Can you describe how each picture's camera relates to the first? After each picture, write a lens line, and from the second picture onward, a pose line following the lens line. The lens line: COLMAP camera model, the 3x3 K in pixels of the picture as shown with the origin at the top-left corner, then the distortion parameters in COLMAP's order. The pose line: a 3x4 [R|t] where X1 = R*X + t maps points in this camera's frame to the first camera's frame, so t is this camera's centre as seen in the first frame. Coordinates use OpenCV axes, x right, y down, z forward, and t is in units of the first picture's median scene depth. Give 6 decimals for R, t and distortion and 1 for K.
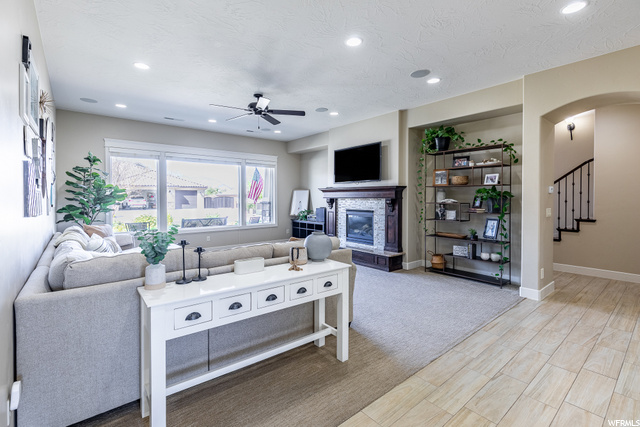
lens RADIAL K [[298.1, 0, 315.6], [0, 298.1, 200.8], [0, 0, 1]] dist [0.013961, -0.000245]
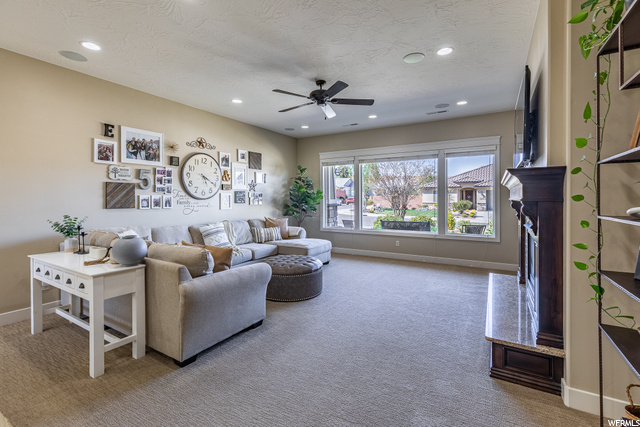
lens RADIAL K [[298.1, 0, 318.1], [0, 298.1, 209.4], [0, 0, 1]] dist [0.013961, -0.000245]
pose [[0.335716, 0.034099, -0.941346, 0.494255], [0.000225, 0.999342, 0.036280, -0.013916], [0.941963, -0.012392, 0.335487, 0.552486]]
